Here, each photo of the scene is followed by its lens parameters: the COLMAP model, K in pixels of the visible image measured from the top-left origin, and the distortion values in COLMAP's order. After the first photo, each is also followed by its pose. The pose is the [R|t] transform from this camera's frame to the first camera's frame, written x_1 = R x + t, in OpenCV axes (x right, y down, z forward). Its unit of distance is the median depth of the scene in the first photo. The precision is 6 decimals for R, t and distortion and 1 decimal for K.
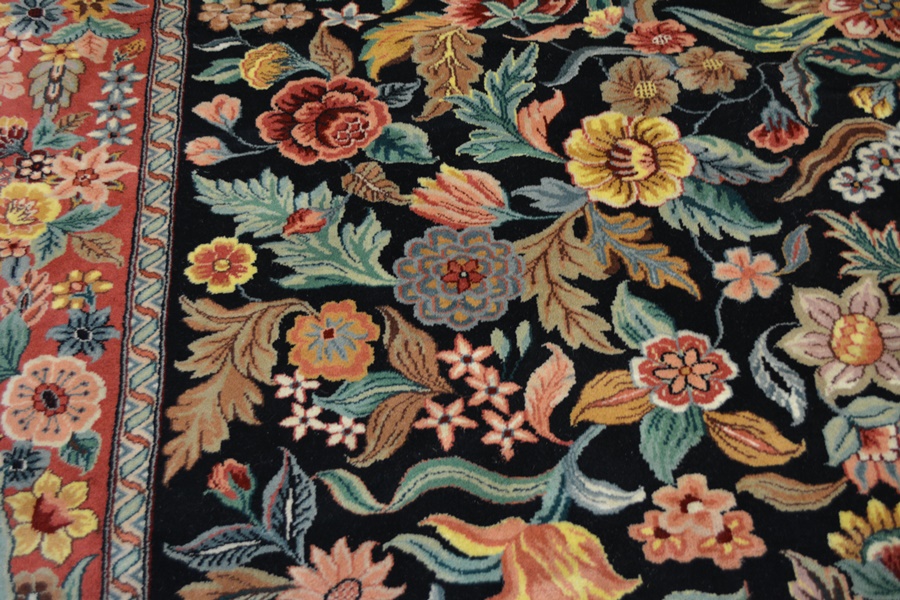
lens RADIAL K [[961.9, 0, 448.9], [0, 961.9, 298.4], [0, 0, 1]] dist [-0.061036, 0.011493]
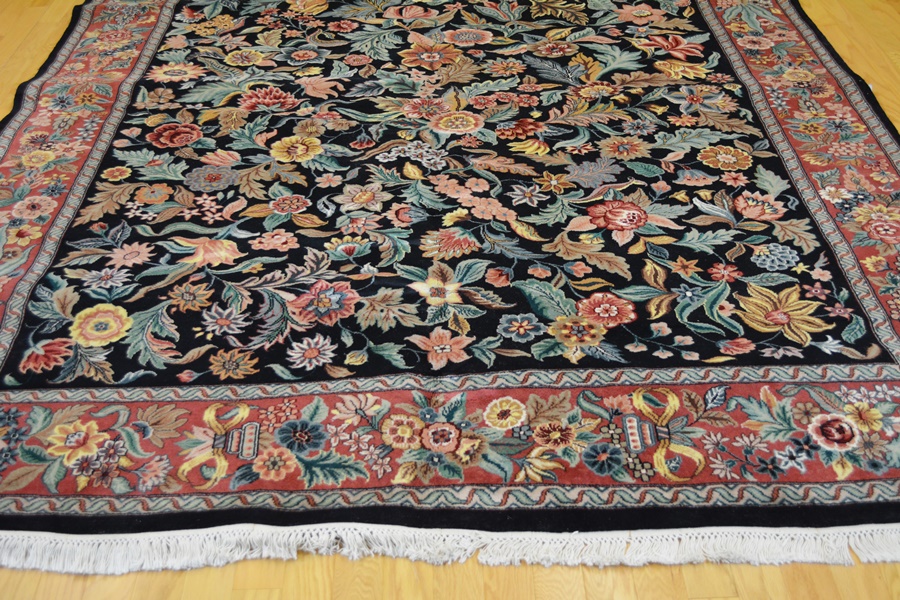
lens RADIAL K [[961.9, 0, 448.9], [0, 961.9, 298.4], [0, 0, 1]] dist [-0.061036, 0.011493]
pose [[0.998276, 0.054918, -0.020733, 0.706207], [-0.058674, 0.922755, -0.380895, 1.194856], [-0.001787, 0.381455, 0.924386, -1.161824]]
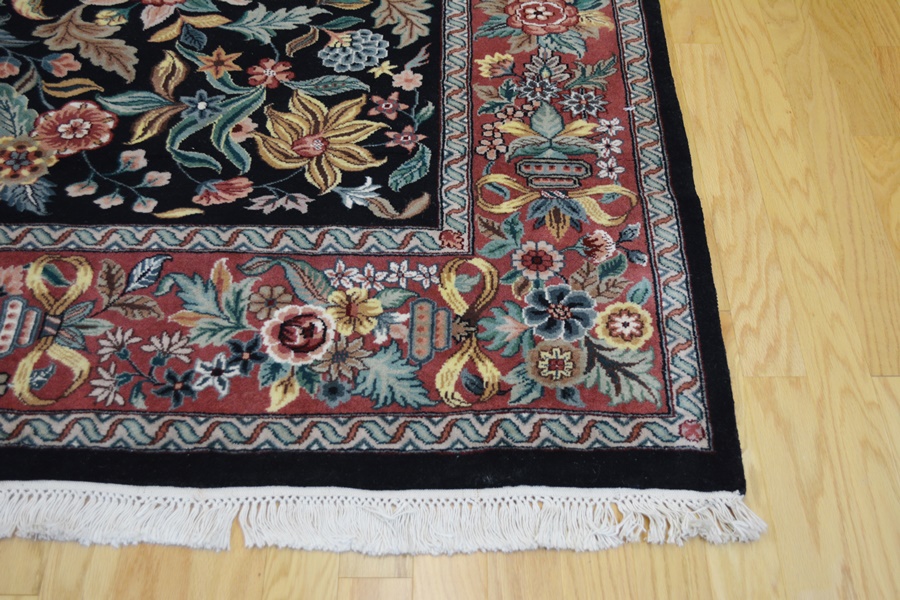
lens RADIAL K [[961.9, 0, 448.9], [0, 961.9, 298.4], [0, 0, 1]] dist [-0.061036, 0.011493]
pose [[0.996449, 0.084193, -0.000948, 1.595294], [-0.083625, 0.988288, -0.127648, 0.797858], [-0.009810, 0.127274, 0.991819, -0.635347]]
